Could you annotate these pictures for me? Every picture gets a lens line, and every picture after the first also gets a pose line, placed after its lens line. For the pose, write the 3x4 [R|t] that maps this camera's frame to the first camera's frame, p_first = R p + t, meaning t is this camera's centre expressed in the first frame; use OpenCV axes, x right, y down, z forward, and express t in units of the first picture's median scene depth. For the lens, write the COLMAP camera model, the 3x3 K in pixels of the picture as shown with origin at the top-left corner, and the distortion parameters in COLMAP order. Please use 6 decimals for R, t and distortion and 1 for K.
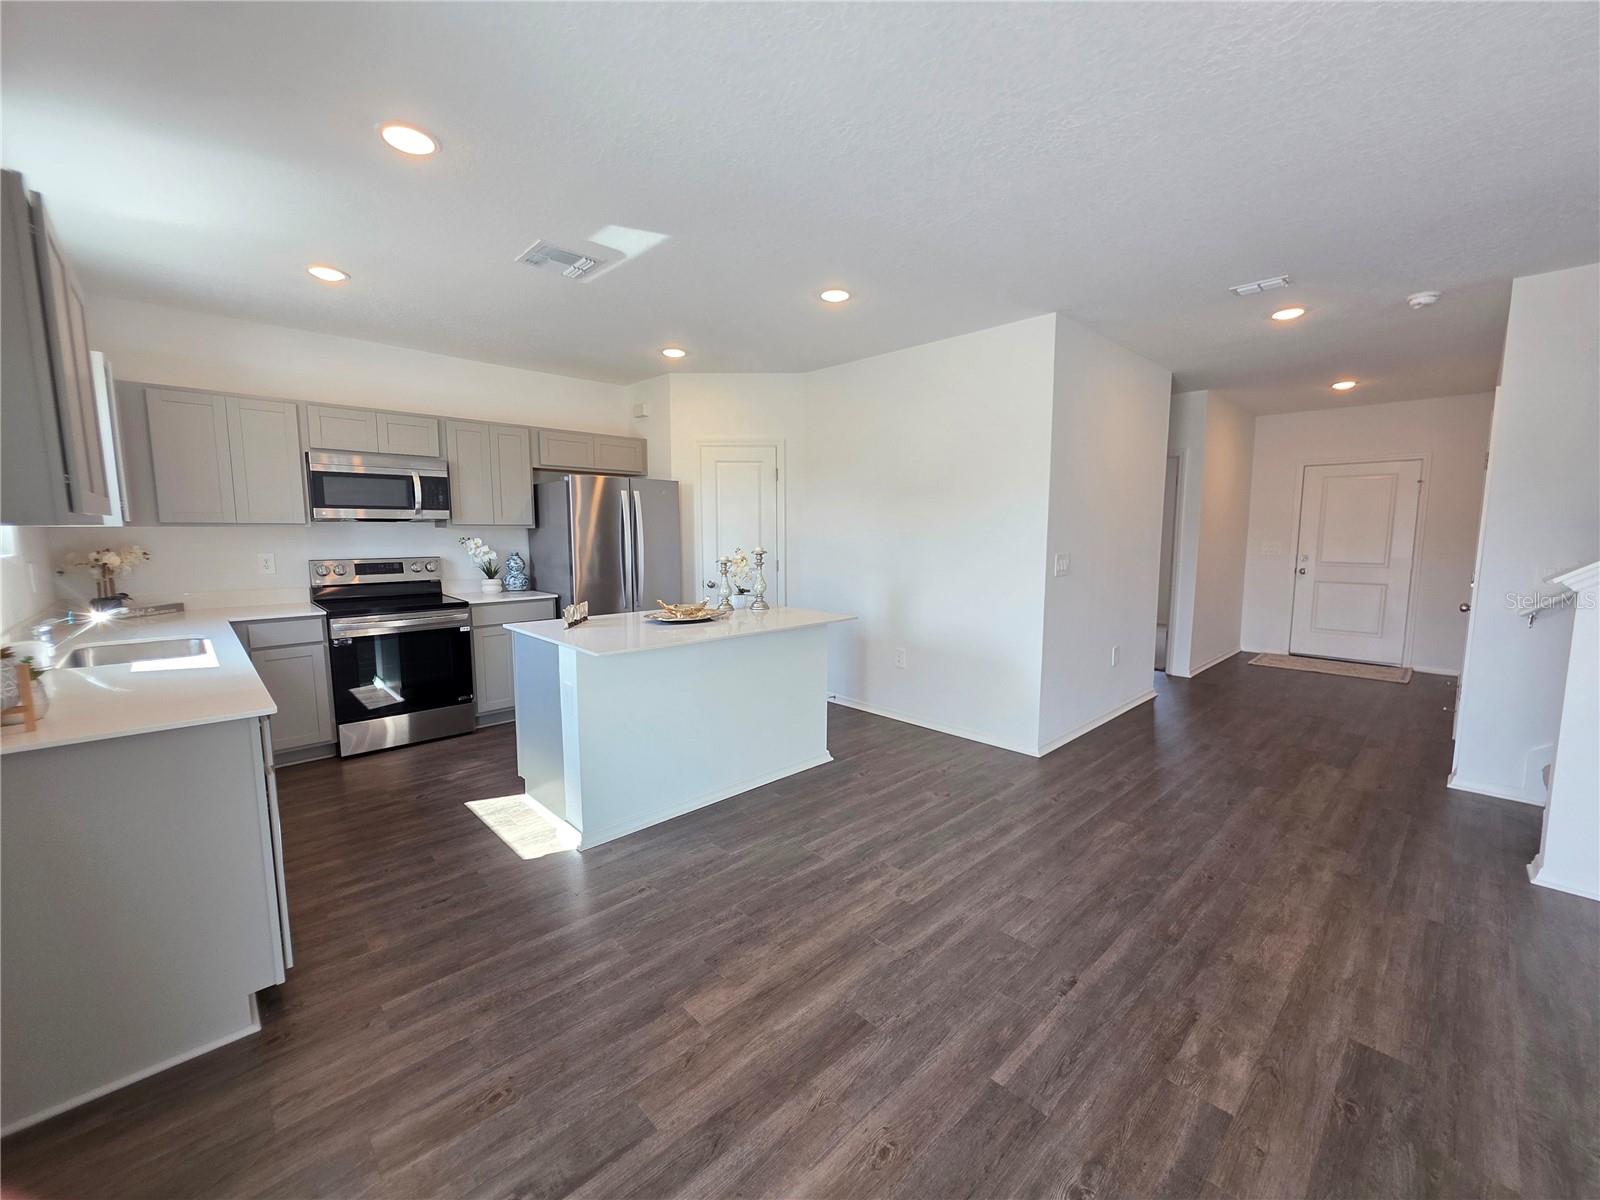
lens RADIAL K [[644.6, 0, 808.0], [0, 644.6, 601.6], [0, 0, 1]] dist [-0.001792, 0.000507]
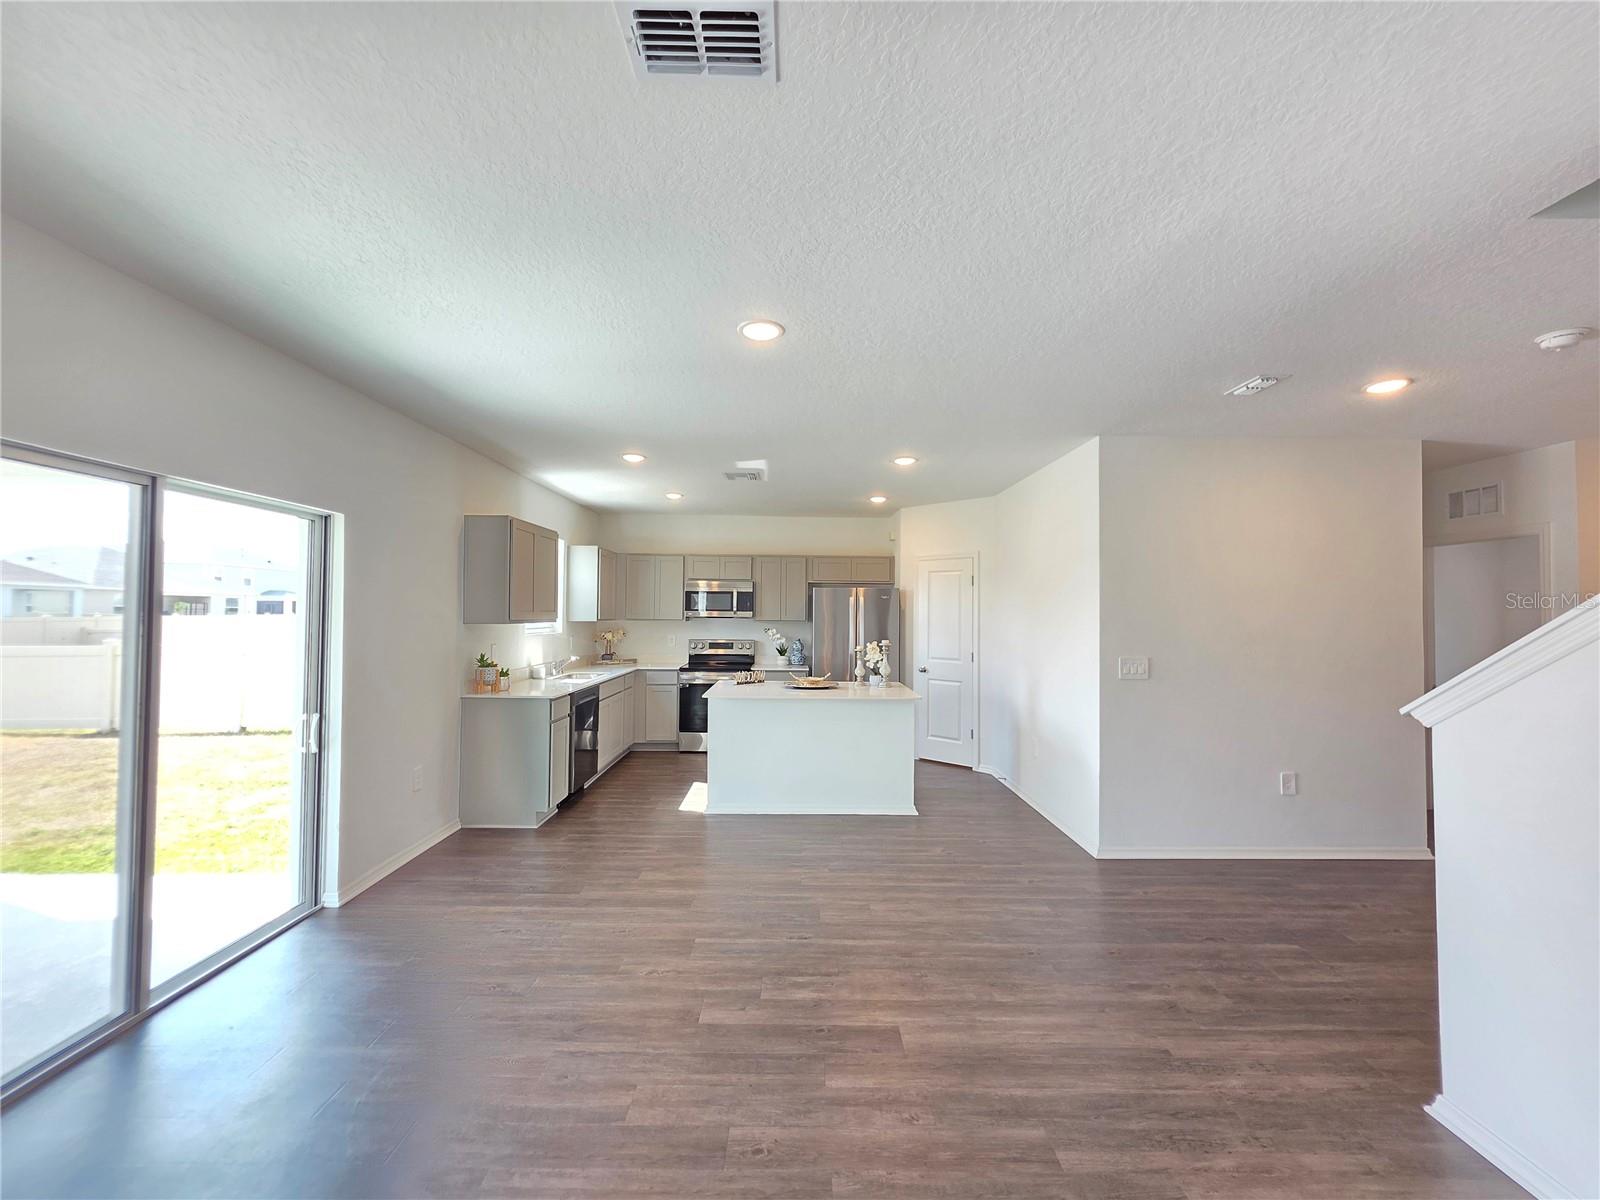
lens RADIAL K [[644.6, 0, 803.5], [0, 644.6, 599.9], [0, 0, 1]] dist [-0.001792, 0.000507]
pose [[0.726144, -0.010011, -0.687470, 1.019792], [-0.086386, 0.990642, -0.105671, -0.016541], [0.682094, 0.136120, 0.718484, -0.122938]]
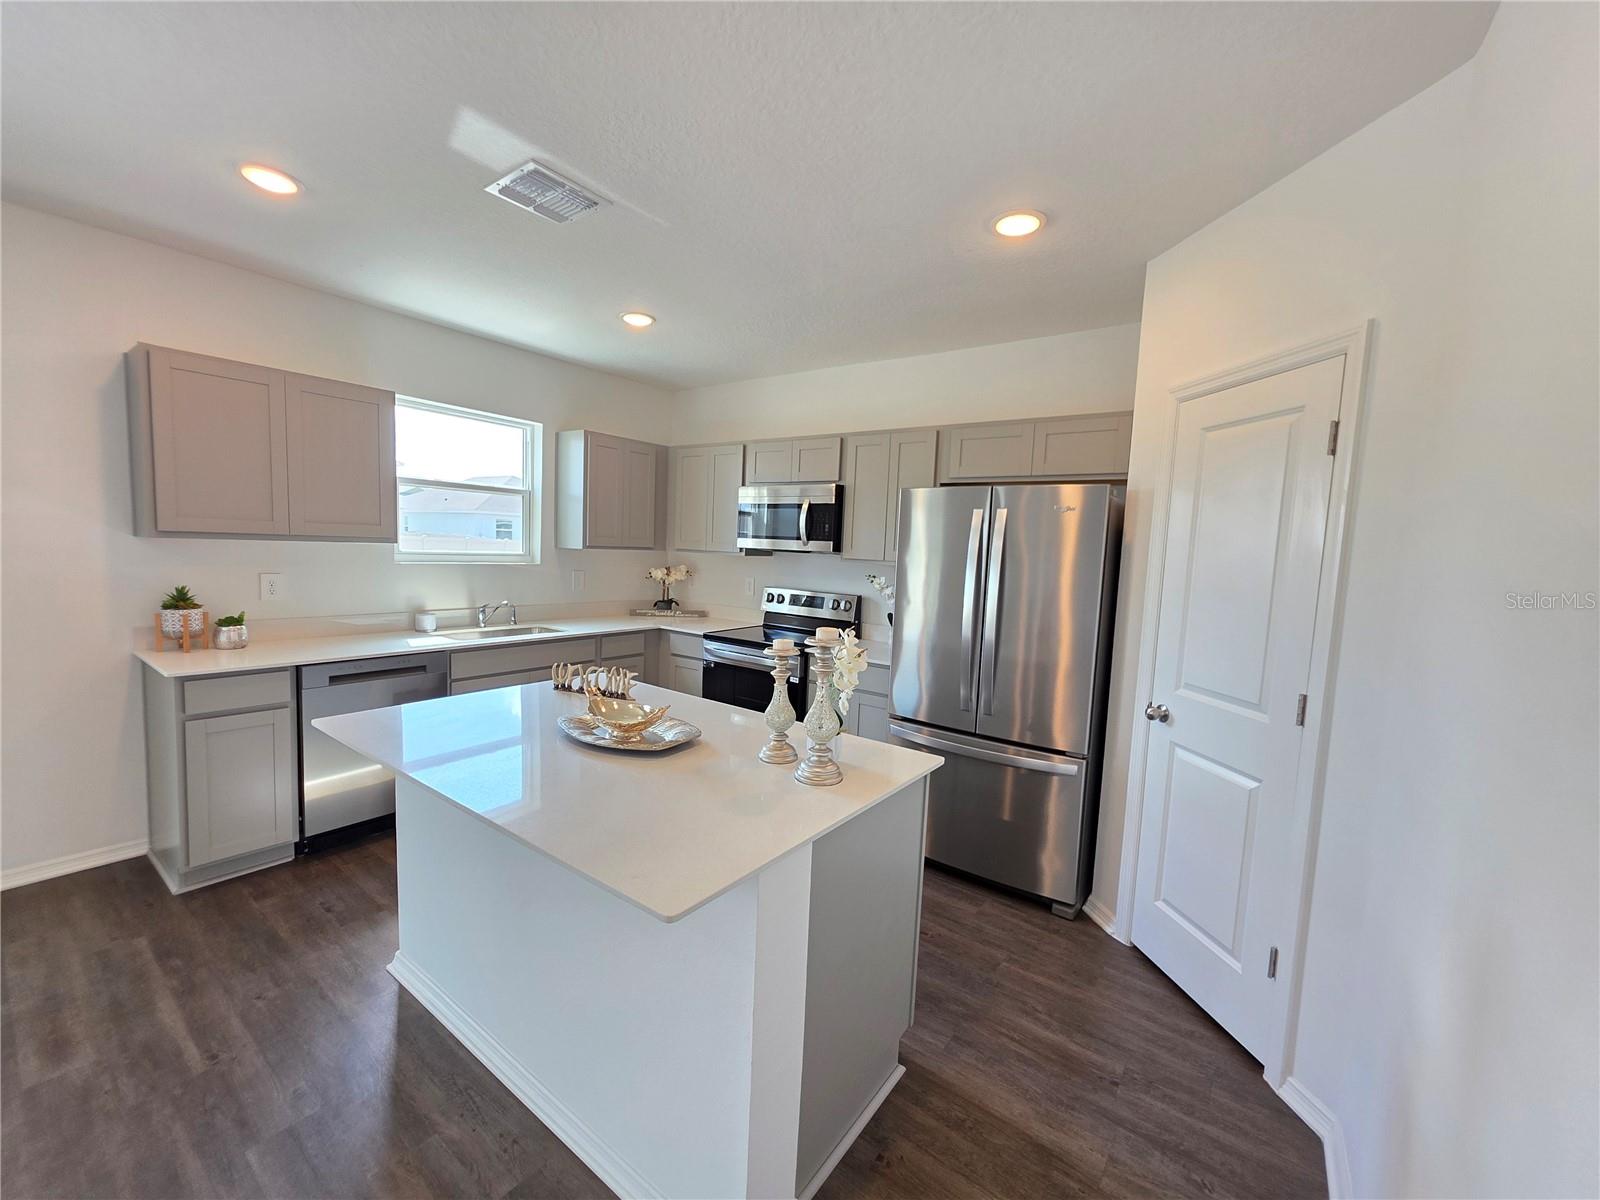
lens RADIAL K [[644.6, 0, 792.2], [0, 644.6, 599.1], [0, 0, 1]] dist [-0.001792, 0.000507]
pose [[0.162708, 0.086415, -0.982883, 0.449128], [-0.155177, 0.986001, 0.061001, -0.173145], [0.974395, 0.142595, 0.173840, 1.274278]]
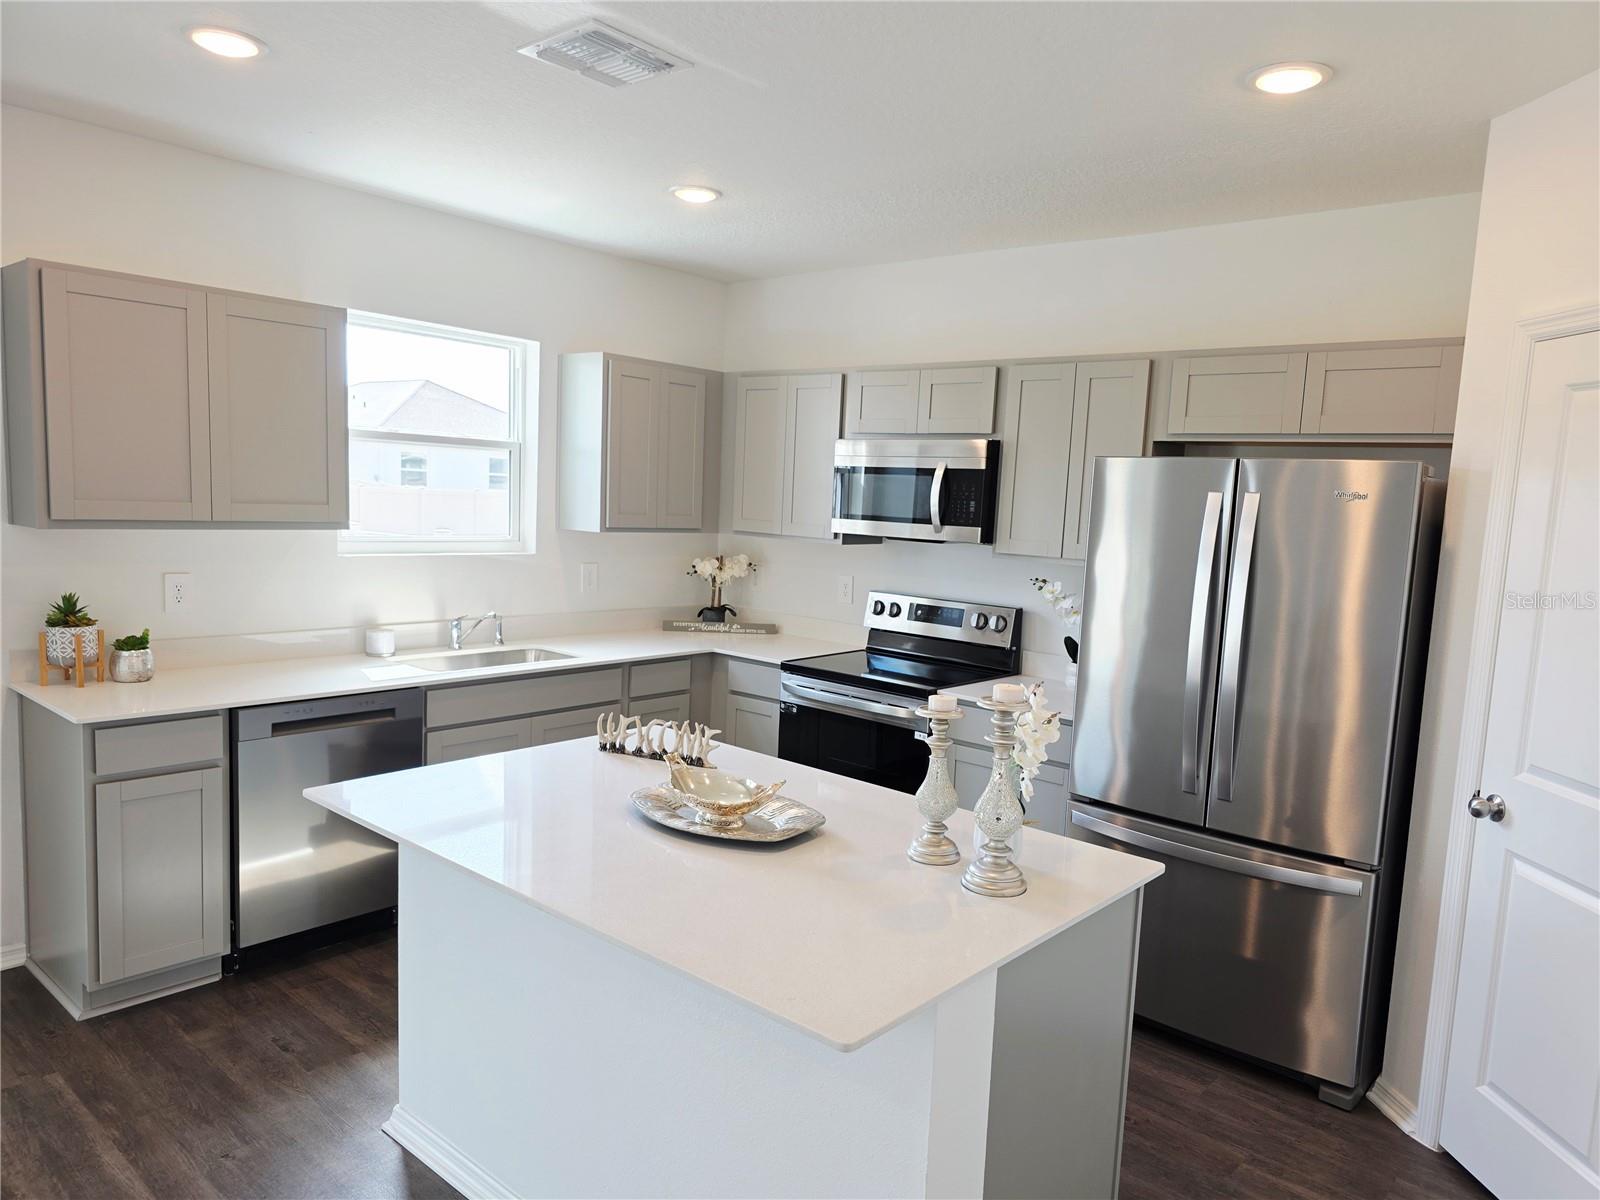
lens RADIAL K [[1071.3, 0, 802.2], [0, 1071.3, 611.1], [0, 0, 1]] dist [0.045329, -0.039556]
pose [[0.090623, 0.110940, -0.989687, 0.575471], [-0.160910, 0.982349, 0.095383, -0.211000], [0.982800, 0.150606, 0.106874, 1.191615]]
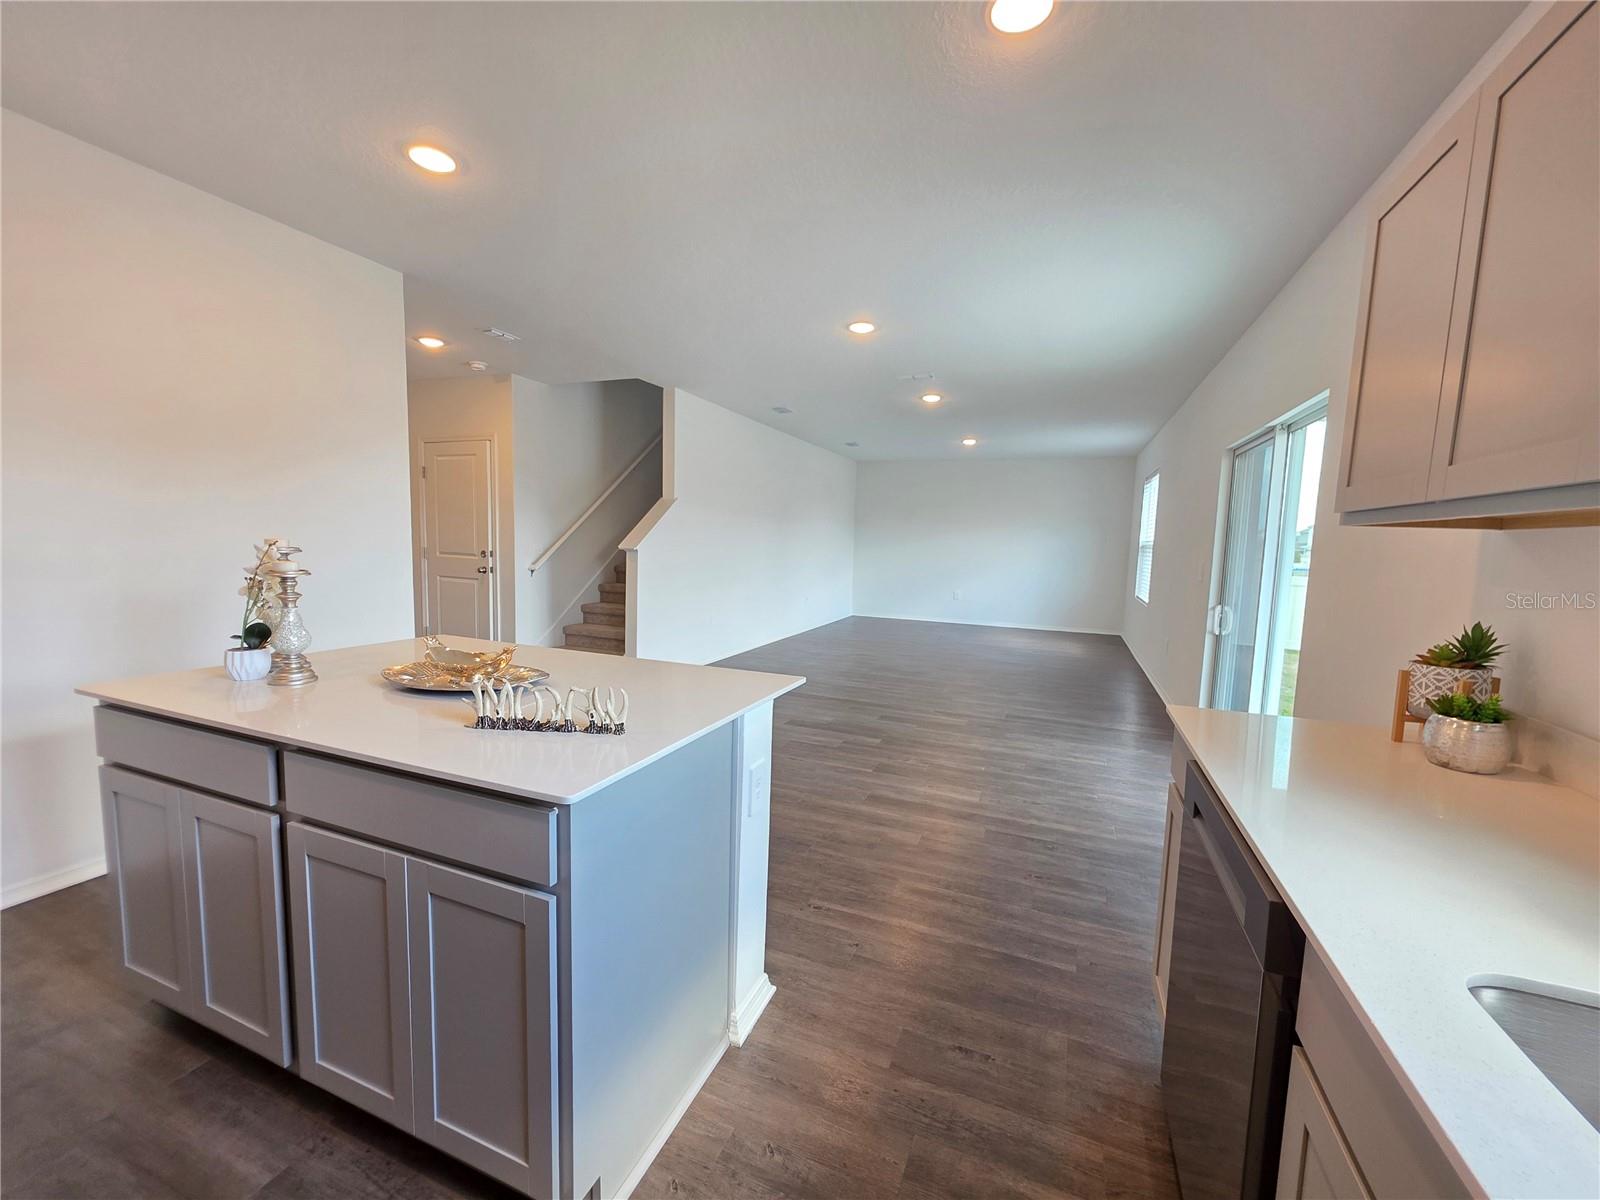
lens RADIAL K [[644.6, 0, 794.4], [0, 644.6, 600.0], [0, 0, 1]] dist [-0.001792, 0.000507]
pose [[-0.394925, -0.104360, 0.912767, -0.941683], [0.075084, 0.986537, 0.145281, -0.118285], [-0.915640, 0.125909, -0.381772, 1.191924]]
